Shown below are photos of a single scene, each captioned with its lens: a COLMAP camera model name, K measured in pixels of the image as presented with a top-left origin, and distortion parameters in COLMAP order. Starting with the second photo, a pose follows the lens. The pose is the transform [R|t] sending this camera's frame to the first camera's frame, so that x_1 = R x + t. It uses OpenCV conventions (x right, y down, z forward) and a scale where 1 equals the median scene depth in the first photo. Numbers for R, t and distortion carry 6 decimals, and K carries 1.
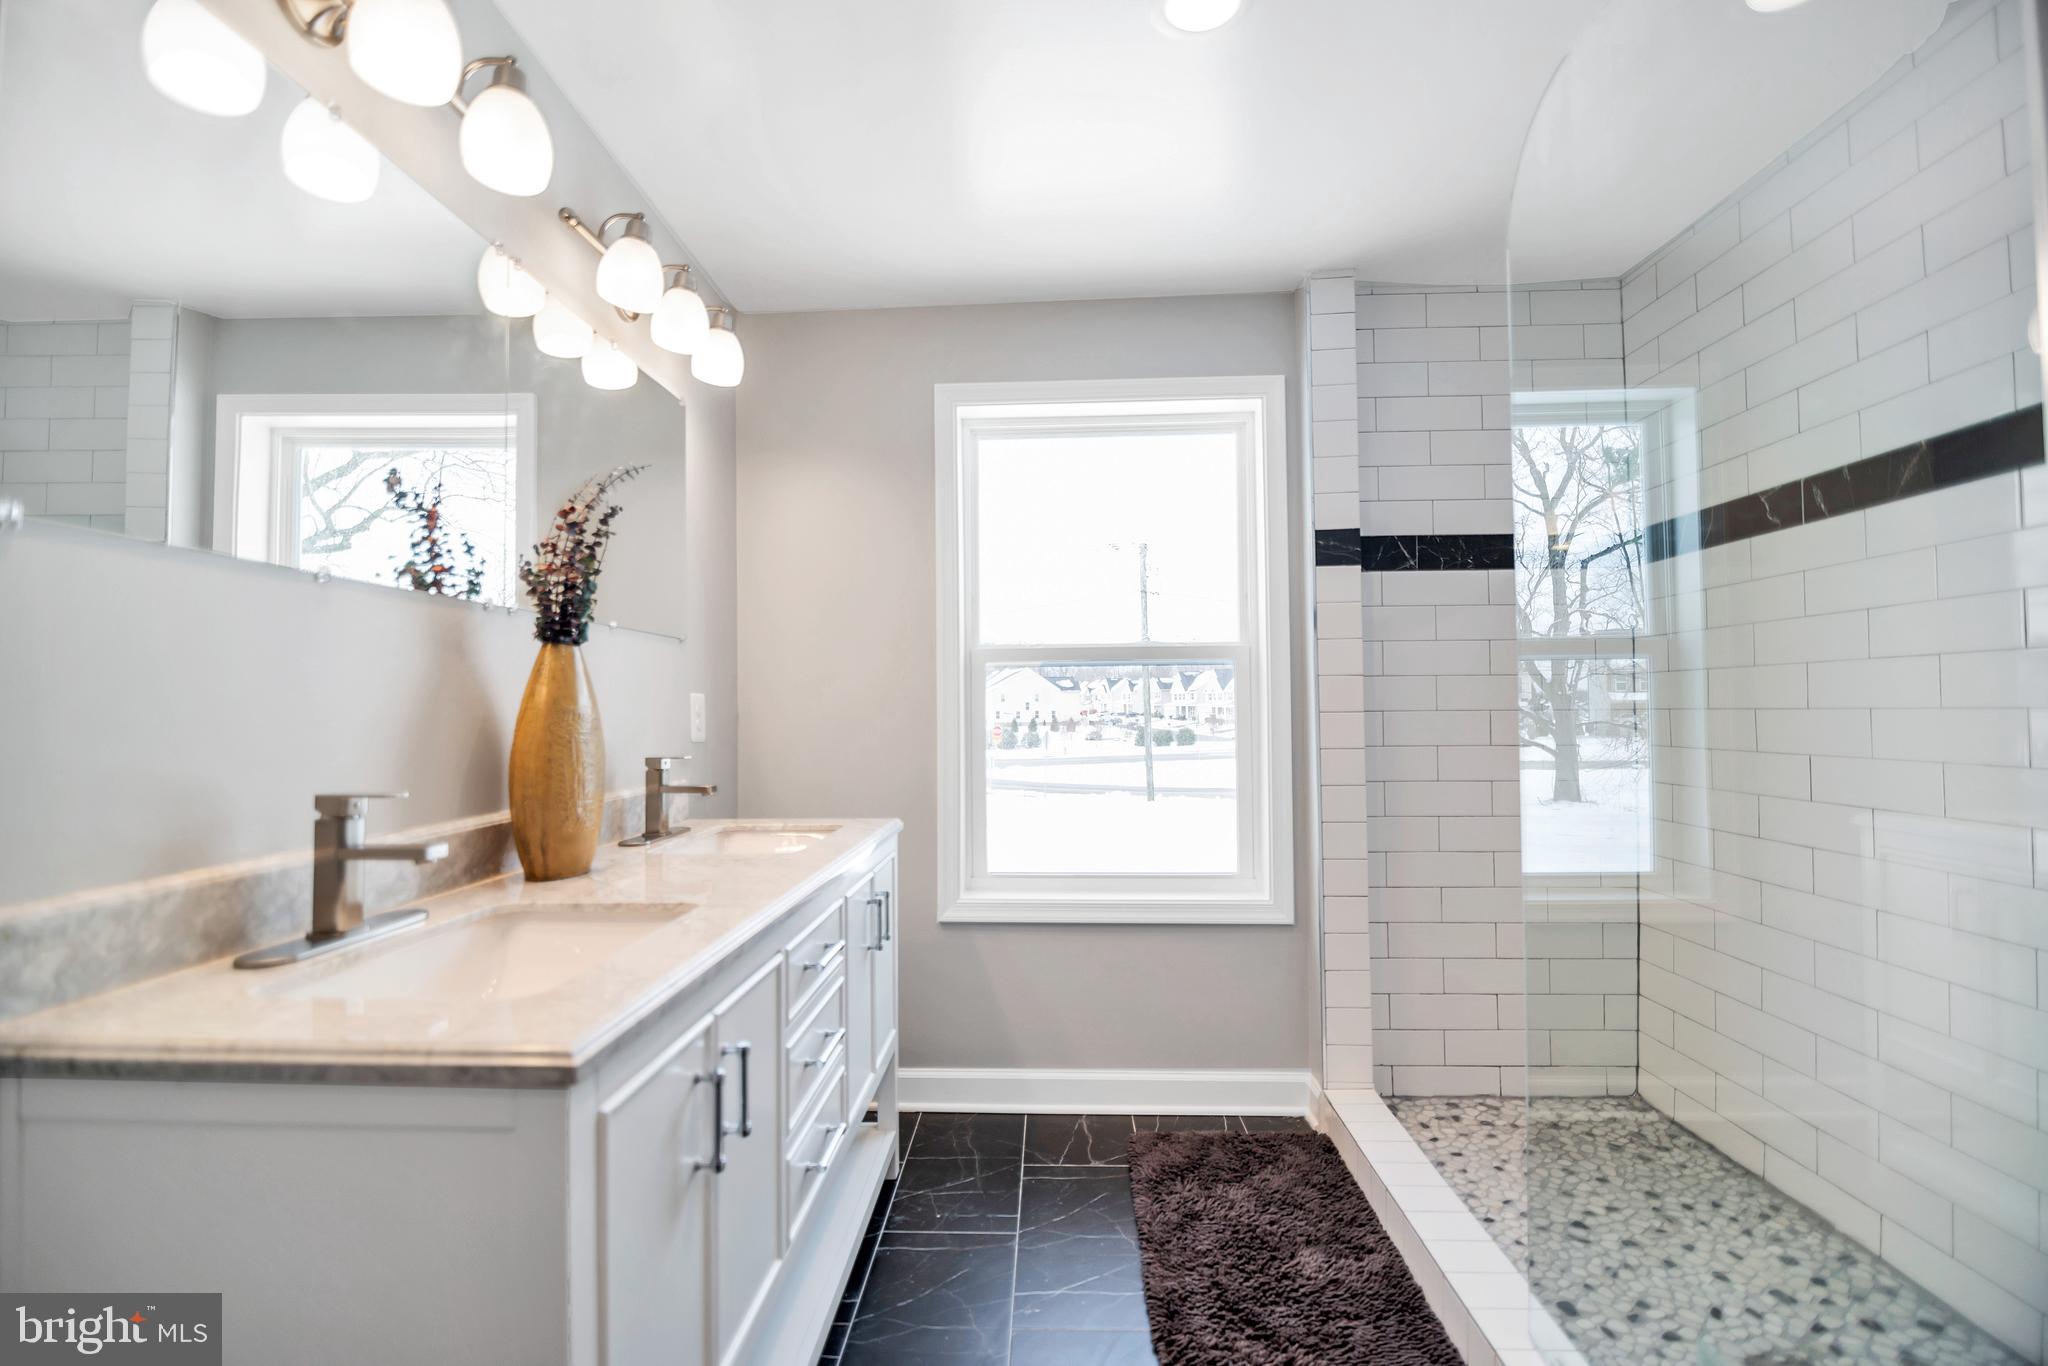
lens RADIAL K [[926.0, 0, 1024.0], [0, 926.0, 683.0], [0, 0, 1]] dist [-0.000101, -0.003383]
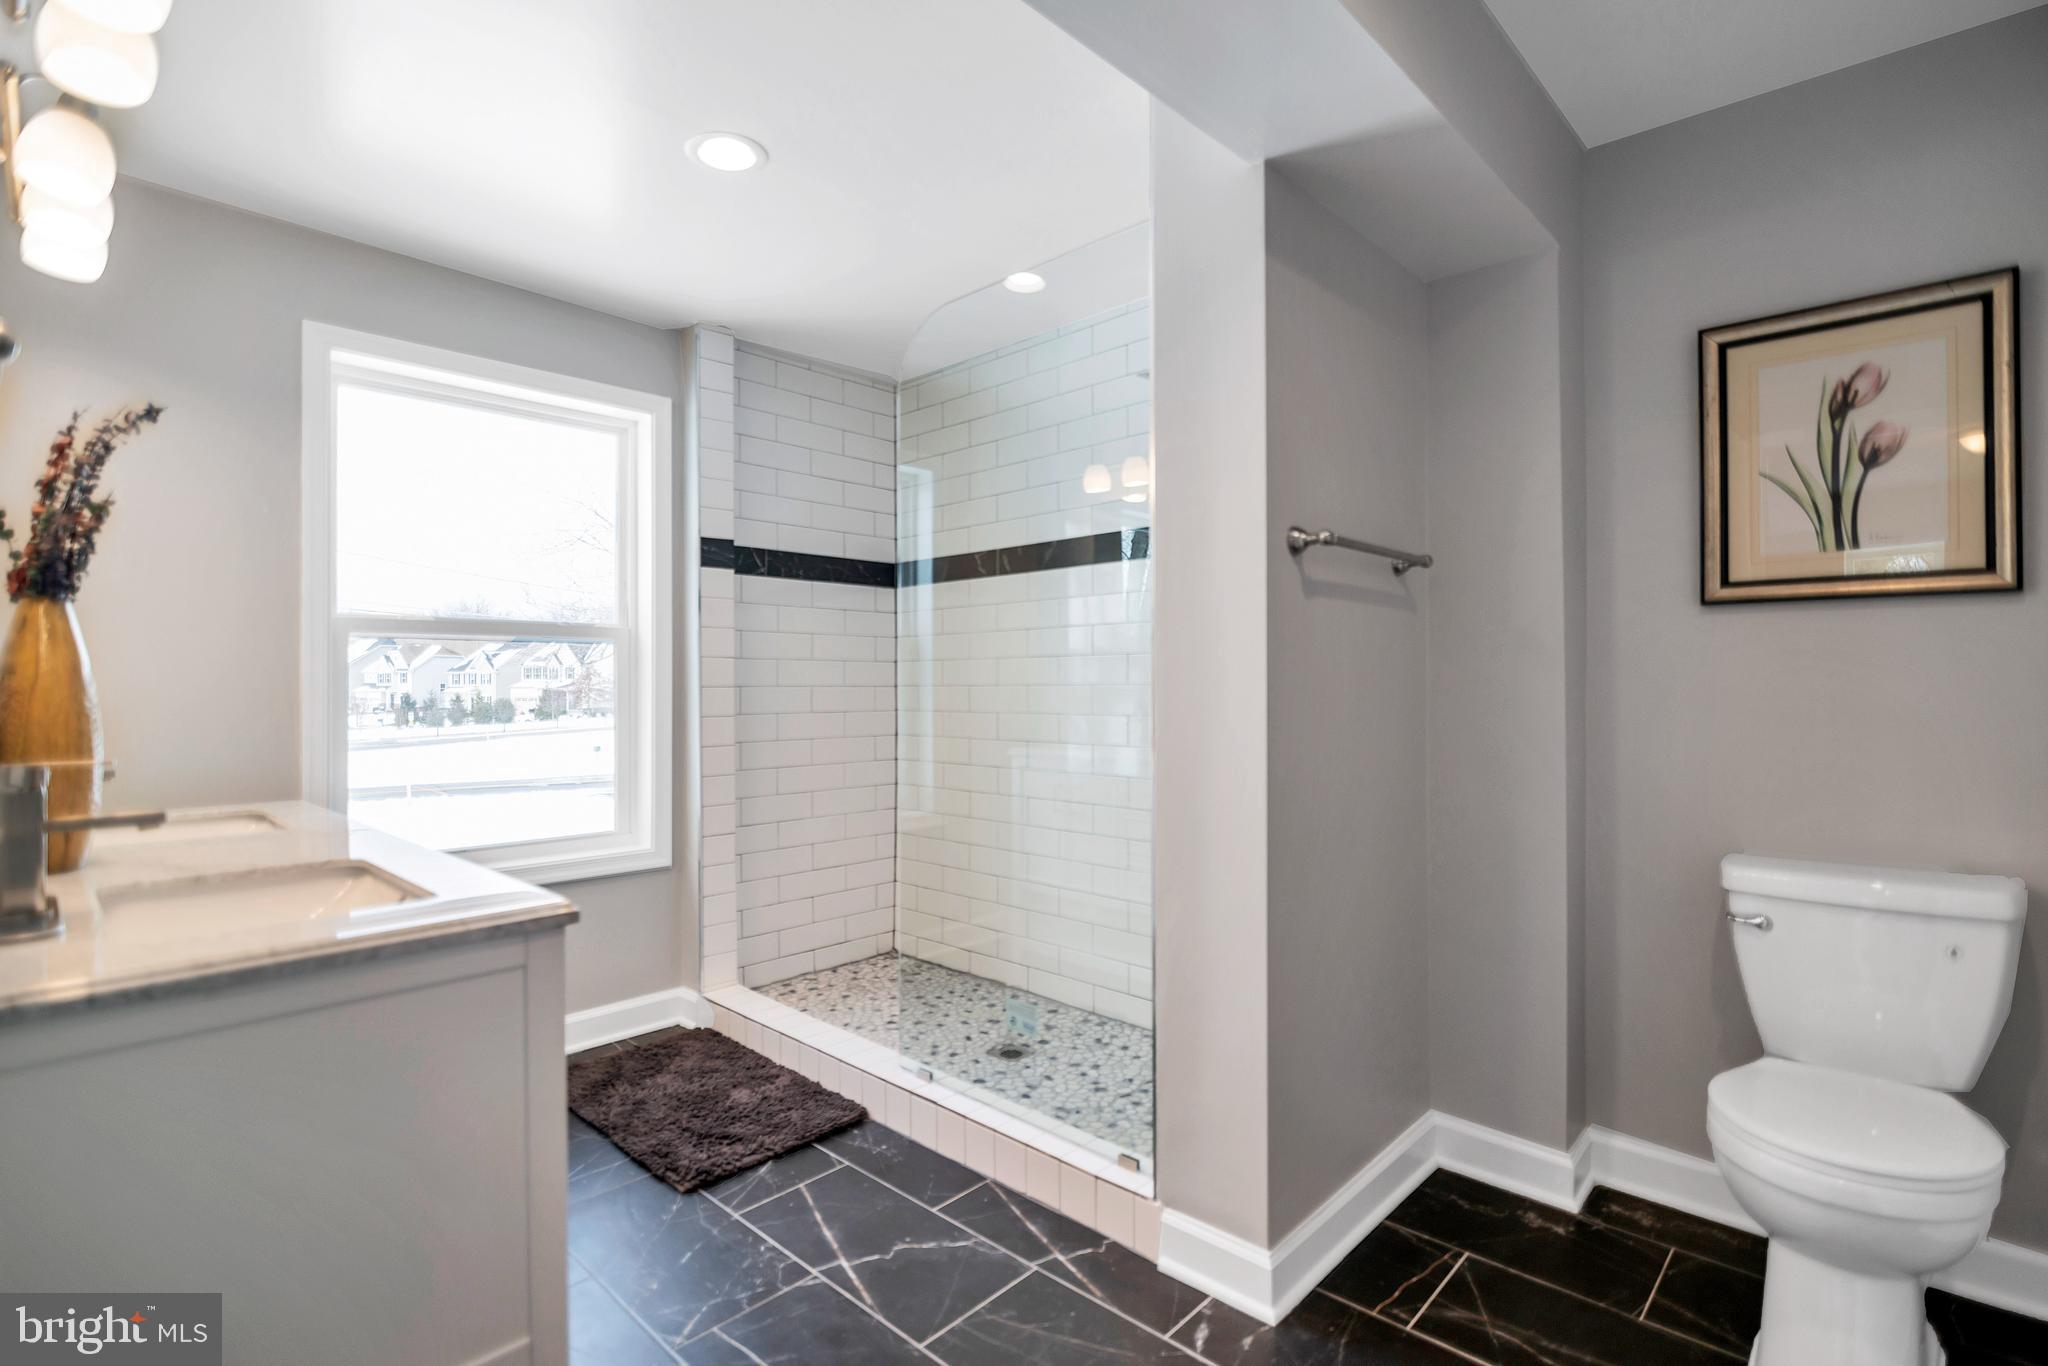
lens RADIAL K [[956.8, 0, 1084.2], [0, 956.8, 683.4], [0, 0, 1]] dist [0.018796, -0.000106]
pose [[0.624408, 0.006063, 0.781075, -0.384571], [-0.022822, 0.999685, 0.010484, 0.002240], [-0.780765, -0.024372, 0.624349, -0.197175]]
